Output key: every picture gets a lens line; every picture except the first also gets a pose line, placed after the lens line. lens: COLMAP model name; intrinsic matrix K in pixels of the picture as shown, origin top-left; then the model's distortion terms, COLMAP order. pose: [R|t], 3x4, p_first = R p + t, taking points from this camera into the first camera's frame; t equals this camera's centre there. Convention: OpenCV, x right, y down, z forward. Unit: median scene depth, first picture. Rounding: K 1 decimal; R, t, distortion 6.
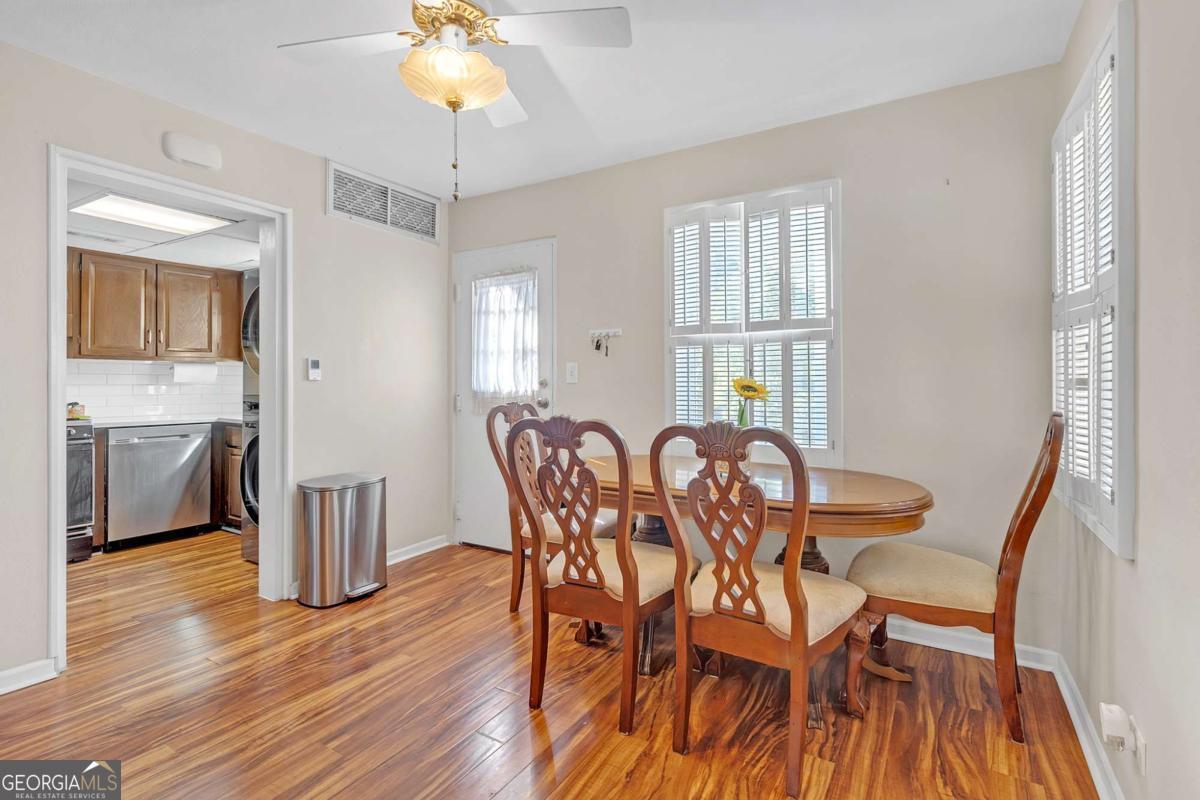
lens RADIAL K [[559.6, 0, 623.5], [0, 559.6, 383.9], [0, 0, 1]] dist [-0.002682, -0.000633]
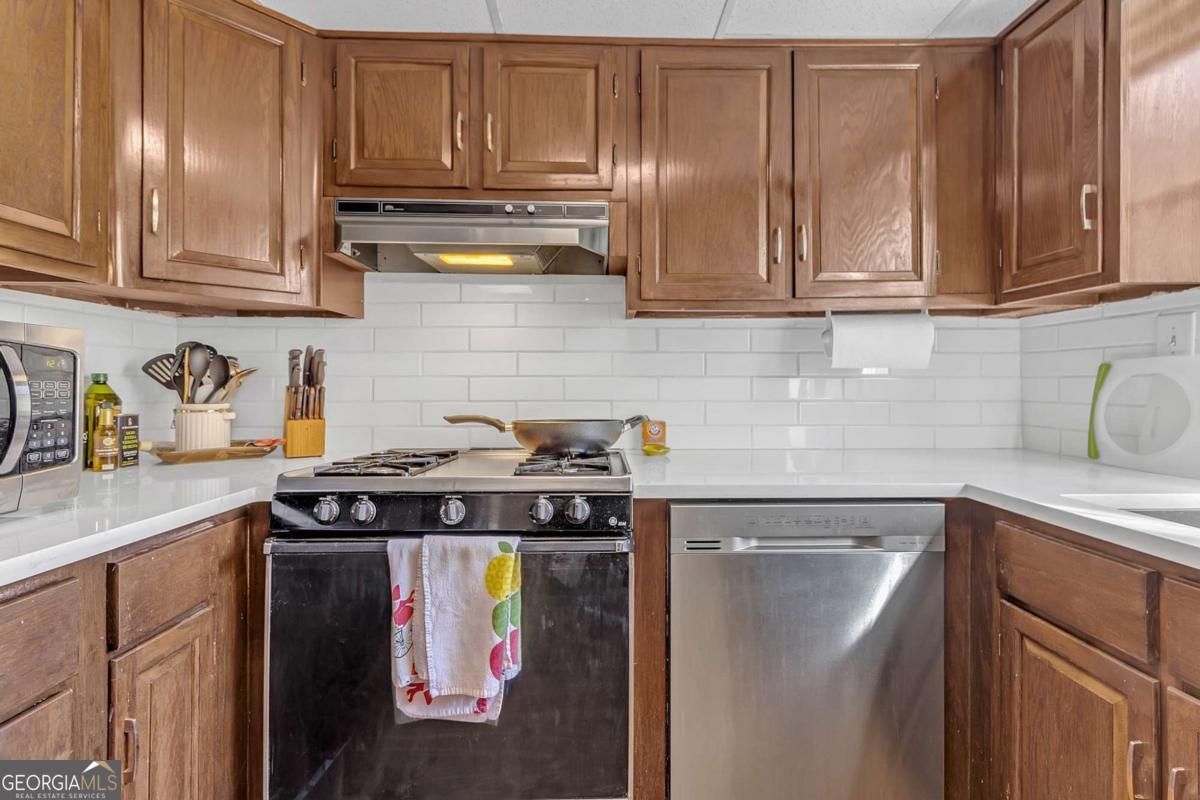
lens RADIAL K [[559.6, 0, 623.5], [0, 559.6, 383.9], [0, 0, 1]] dist [-0.002682, -0.000633]
pose [[0.523158, -0.003266, -0.852230, -0.585361], [0.002640, 0.999994, -0.002212, 0.009223], [0.852232, -0.001092, 0.523163, 0.717495]]
